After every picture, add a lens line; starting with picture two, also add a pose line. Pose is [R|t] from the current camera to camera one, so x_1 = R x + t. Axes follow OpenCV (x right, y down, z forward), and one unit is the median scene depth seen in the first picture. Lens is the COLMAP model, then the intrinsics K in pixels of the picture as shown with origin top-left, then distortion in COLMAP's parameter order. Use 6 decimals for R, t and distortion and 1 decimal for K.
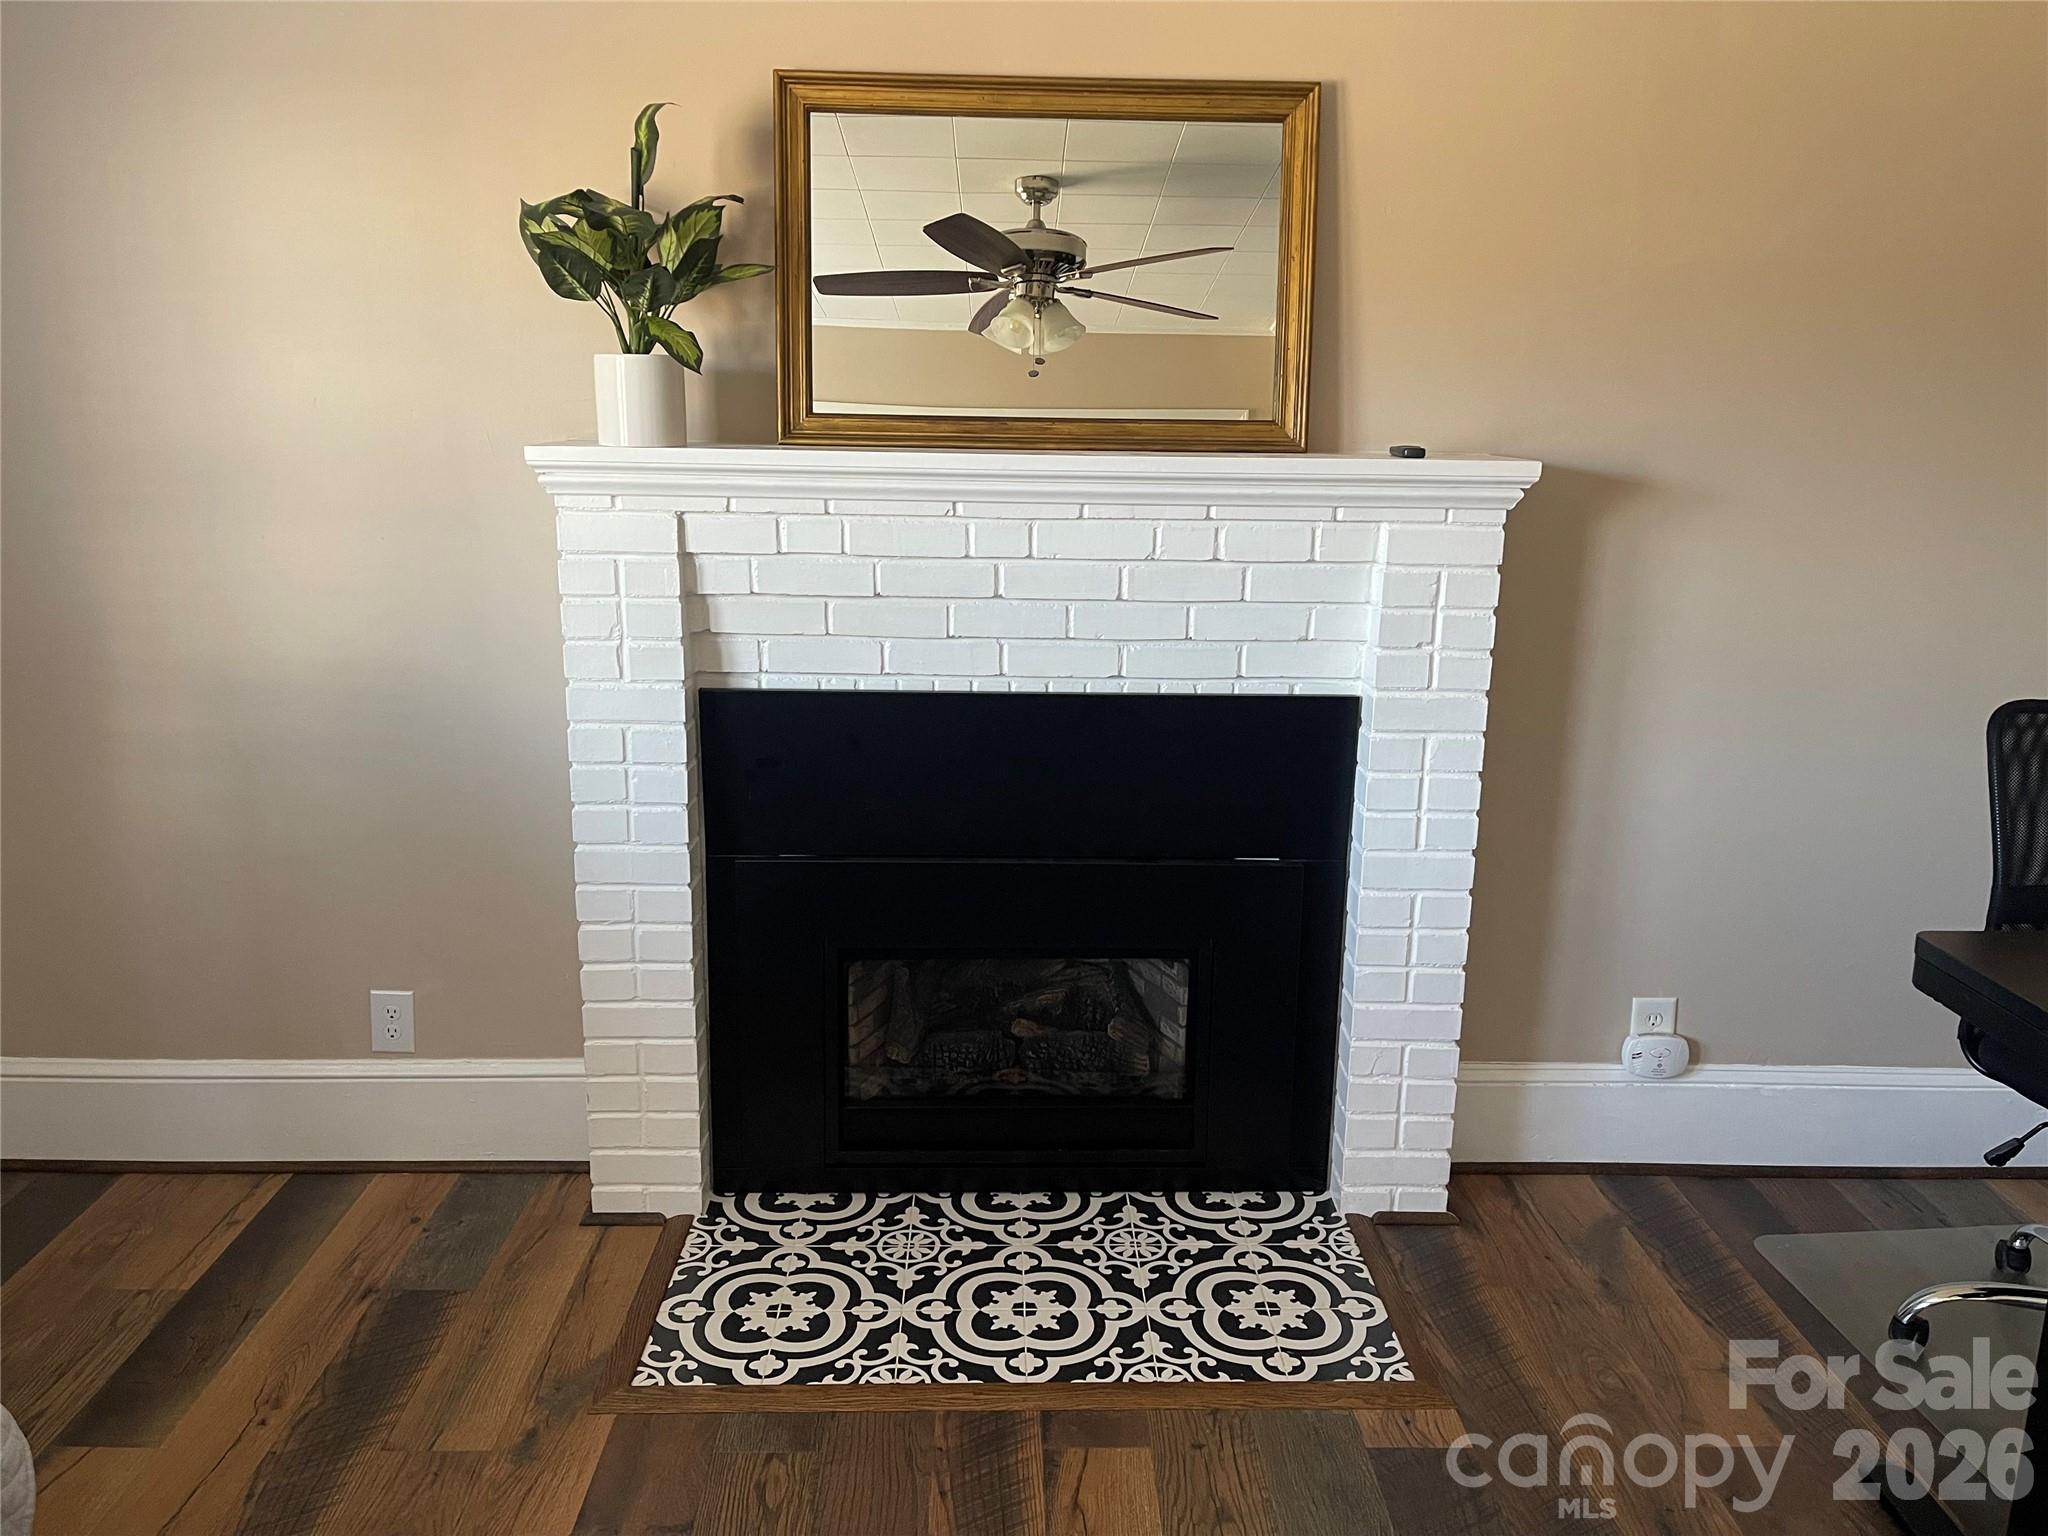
lens RADIAL K [[1537.7, 0, 1034.5], [0, 1537.7, 747.1], [0, 0, 1]] dist [0.076169, -0.097065]
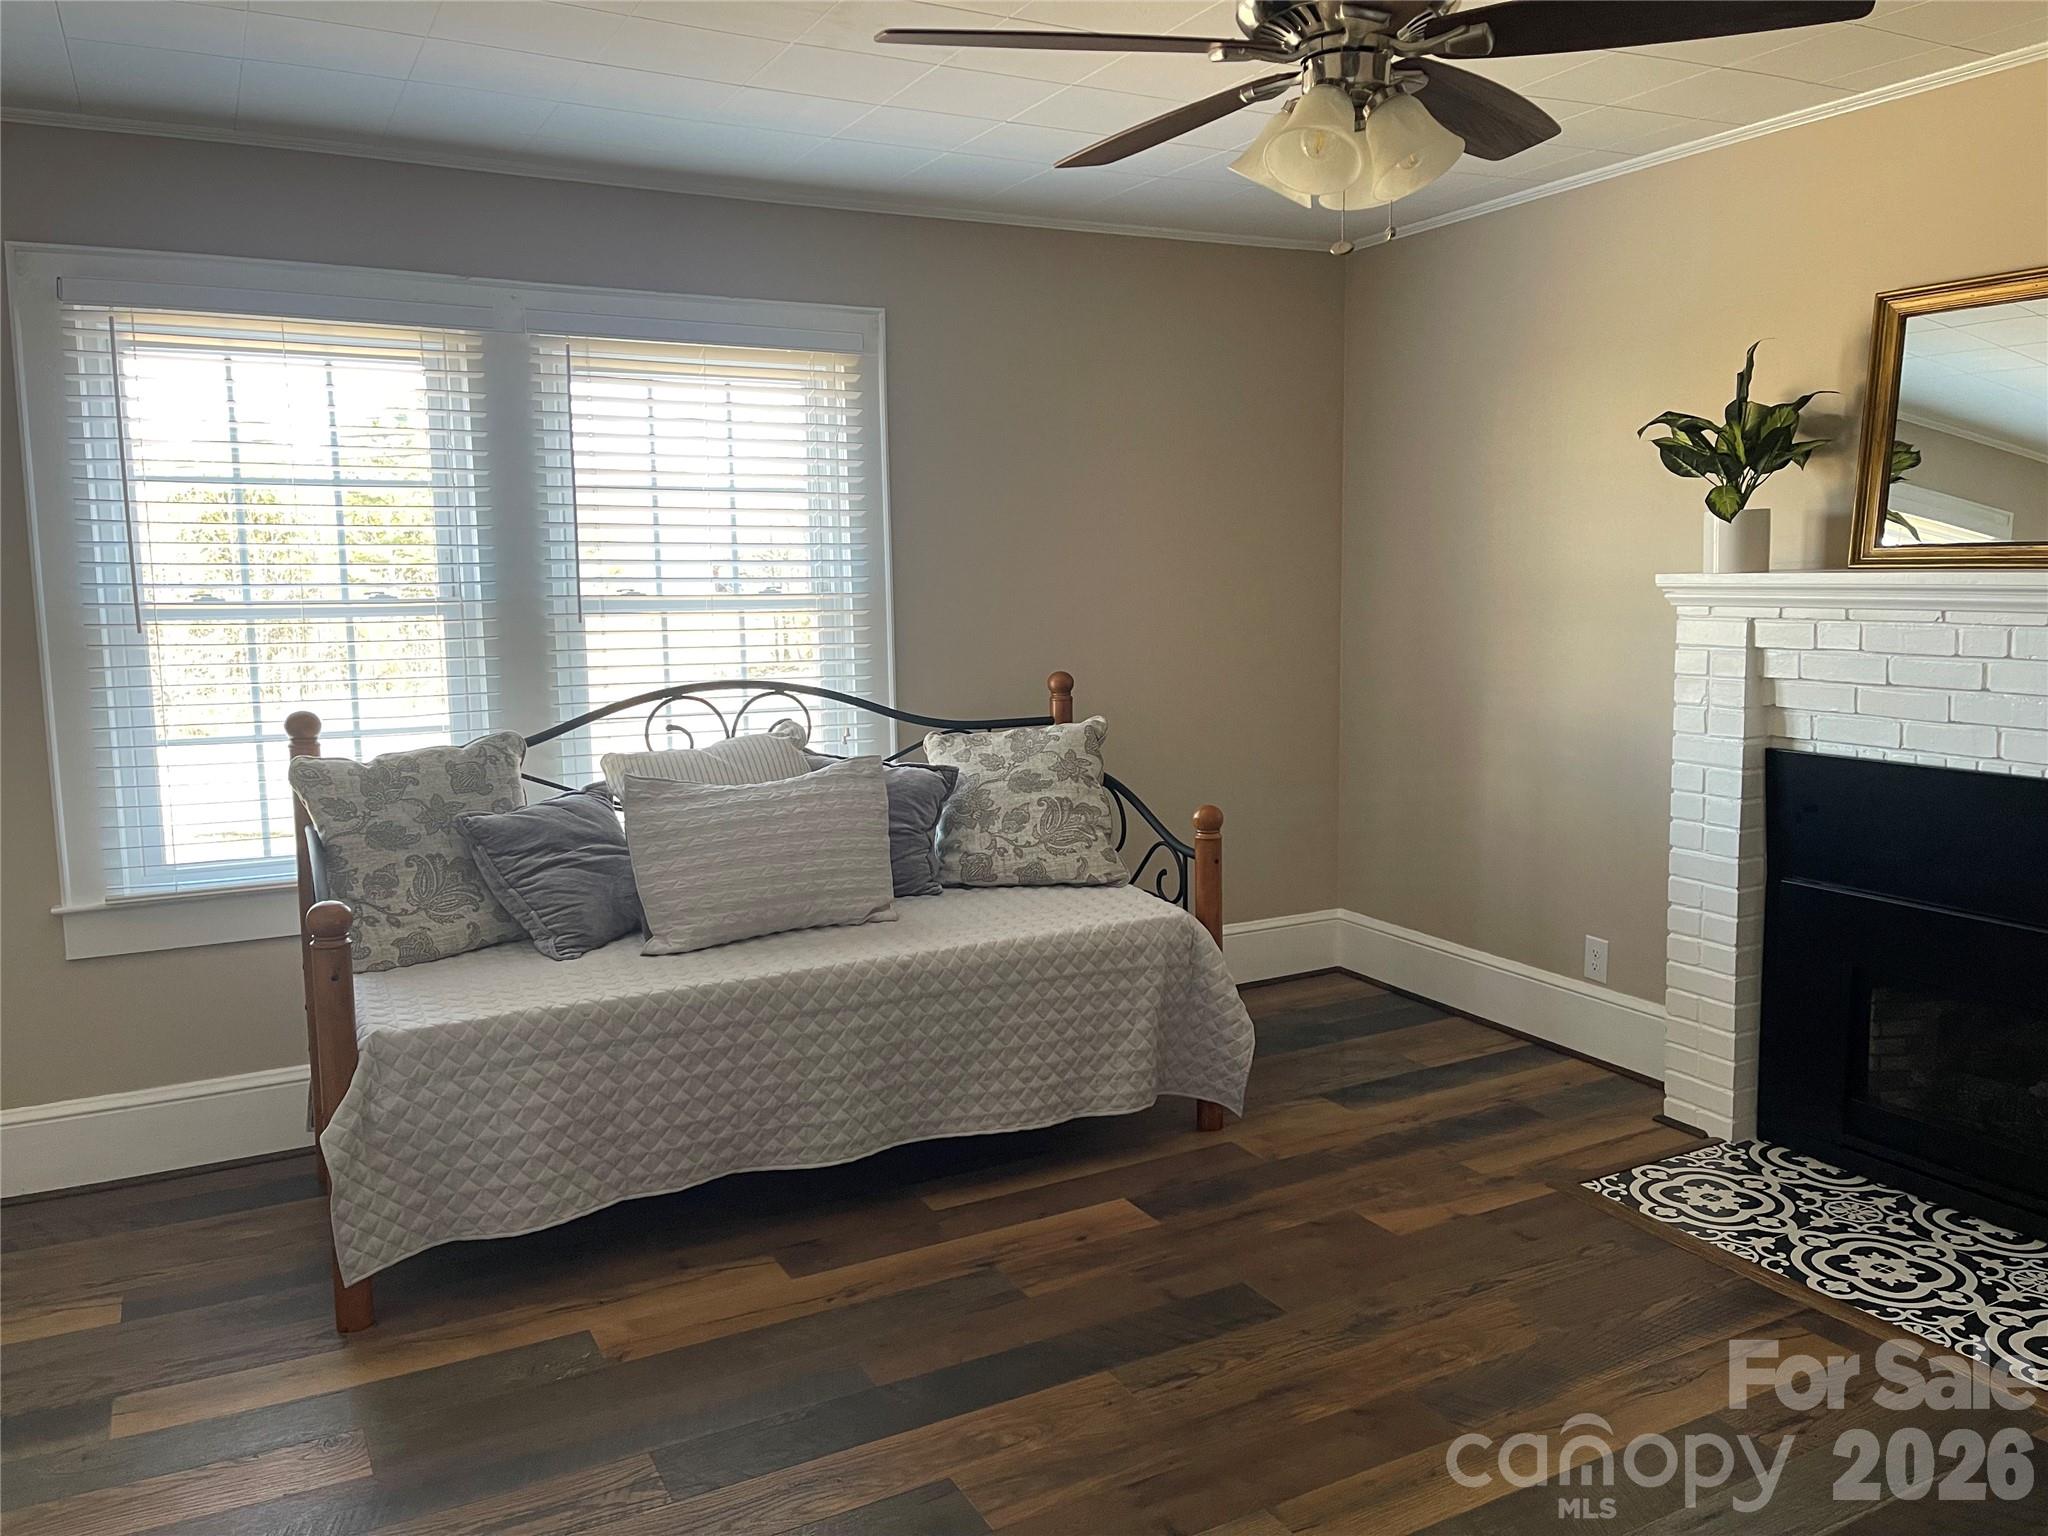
lens RADIAL K [[1537.7, 0, 1027.5], [0, 1537.7, 750.5], [0, 0, 1]] dist [0.076169, -0.097065]
pose [[0.436202, 0.085021, -0.895823, 0.731558], [-0.160189, 0.986962, 0.015670, 0.047738], [0.885476, 0.136666, 0.444134, -0.185403]]
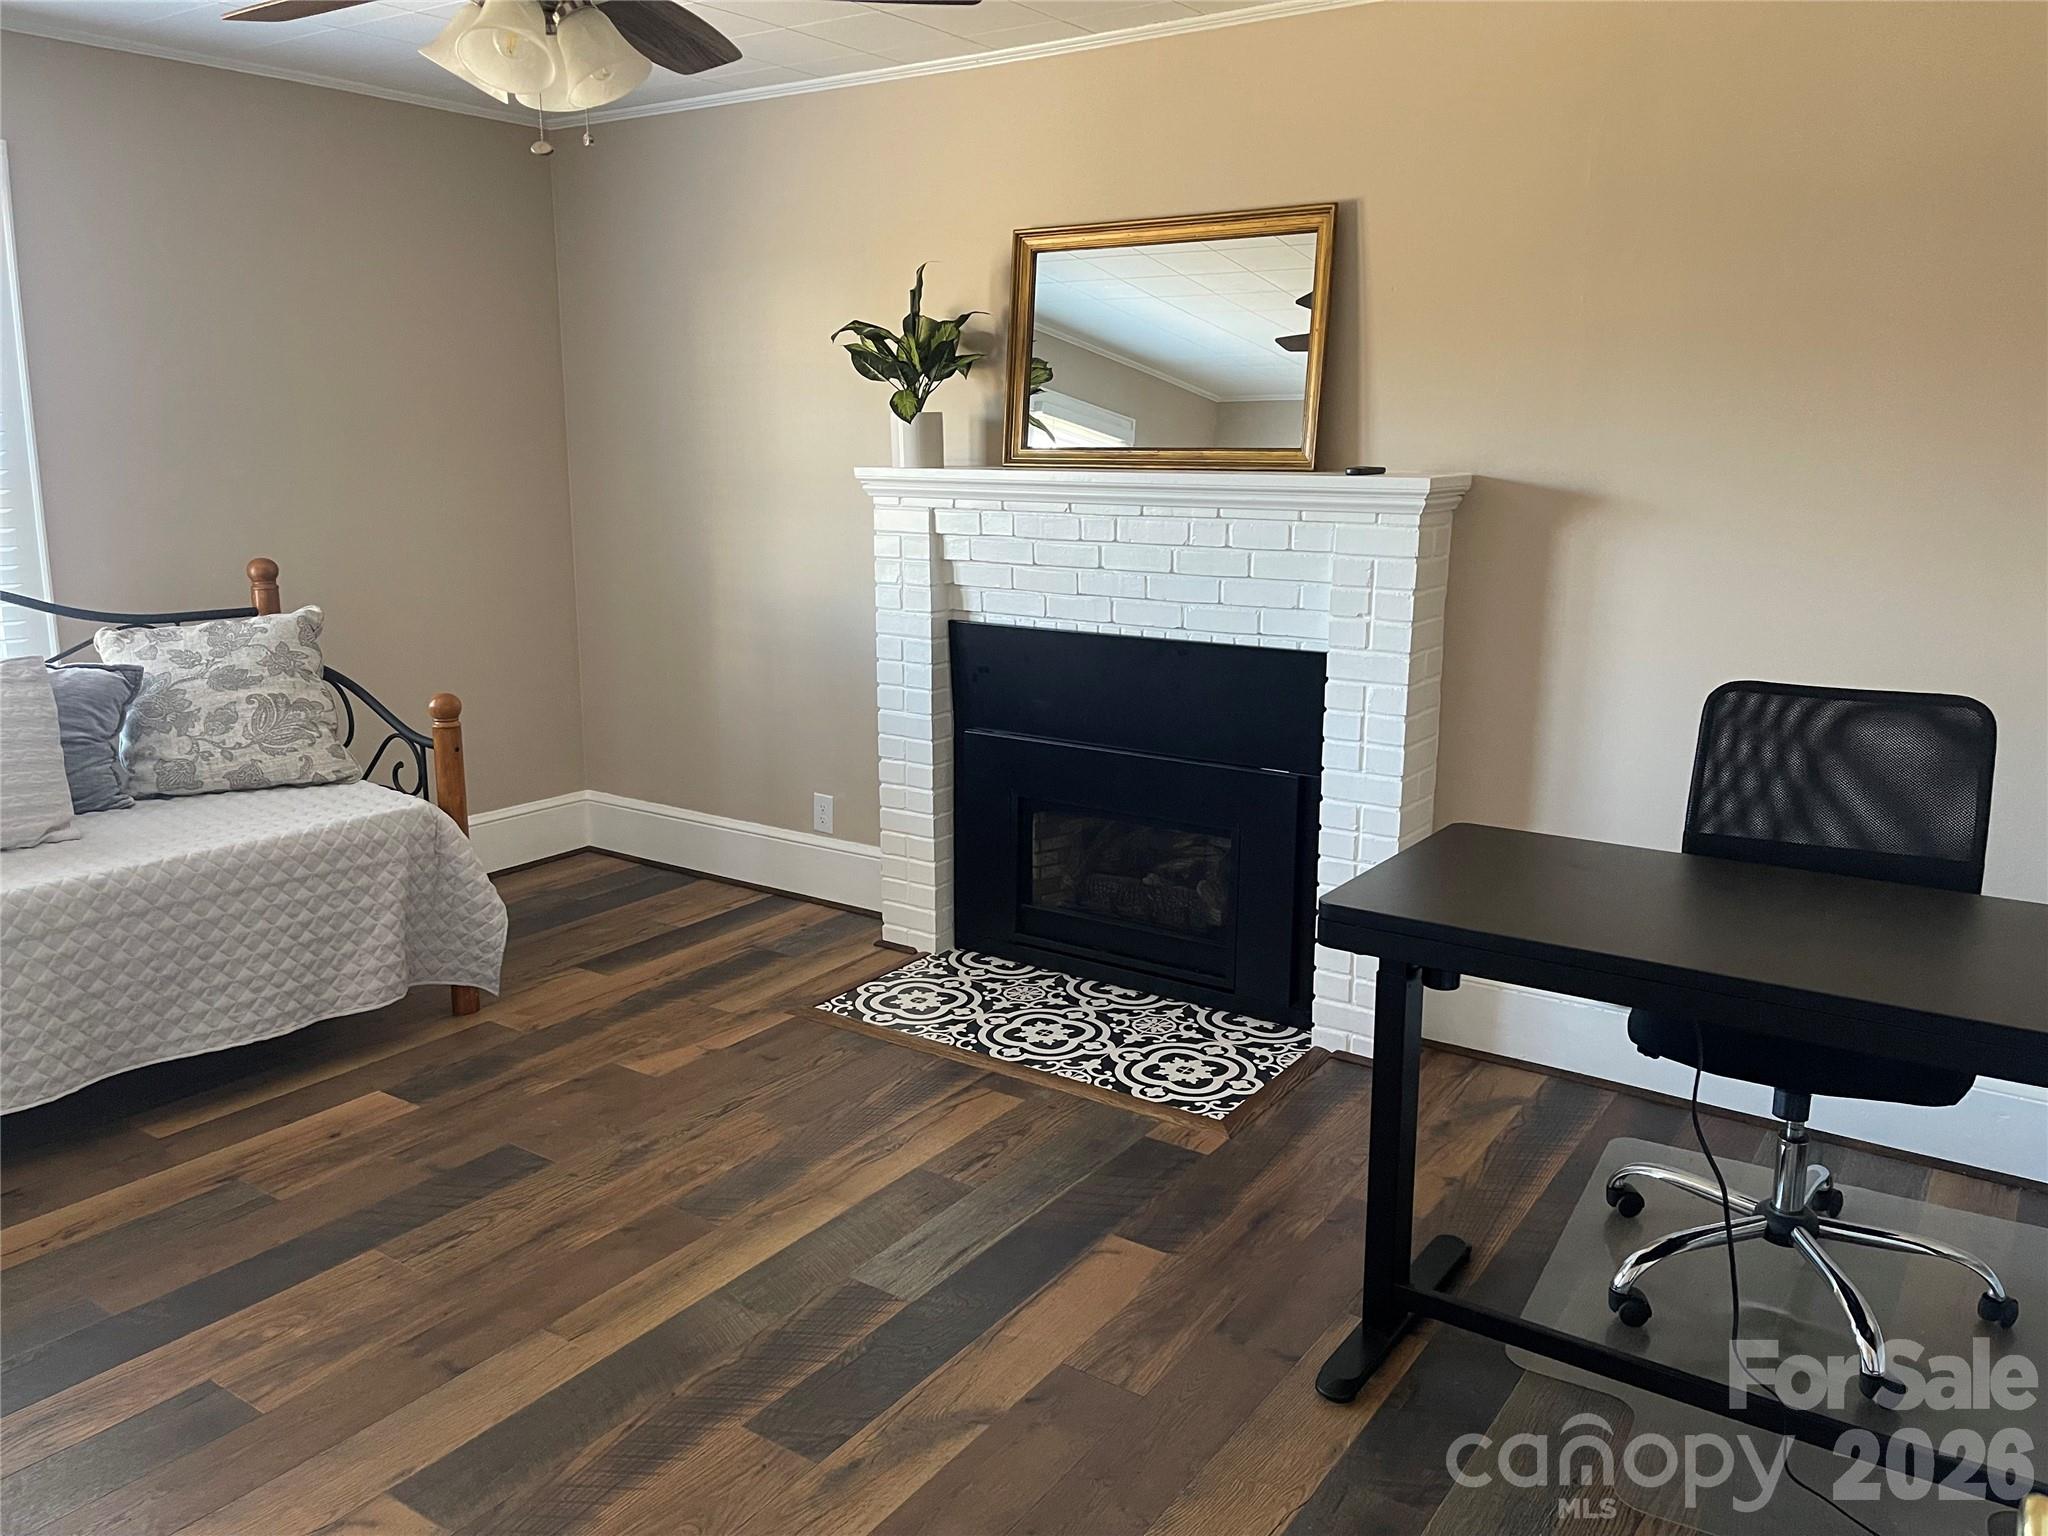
lens RADIAL K [[1537.7, 0, 1047.9], [0, 1537.7, 756.8], [0, 0, 1]] dist [0.076169, -0.097065]
pose [[0.809928, 0.107143, -0.576660, 0.805620], [-0.114211, 0.993164, 0.024118, 0.053762], [0.575302, 0.046327, 0.816628, -0.236993]]
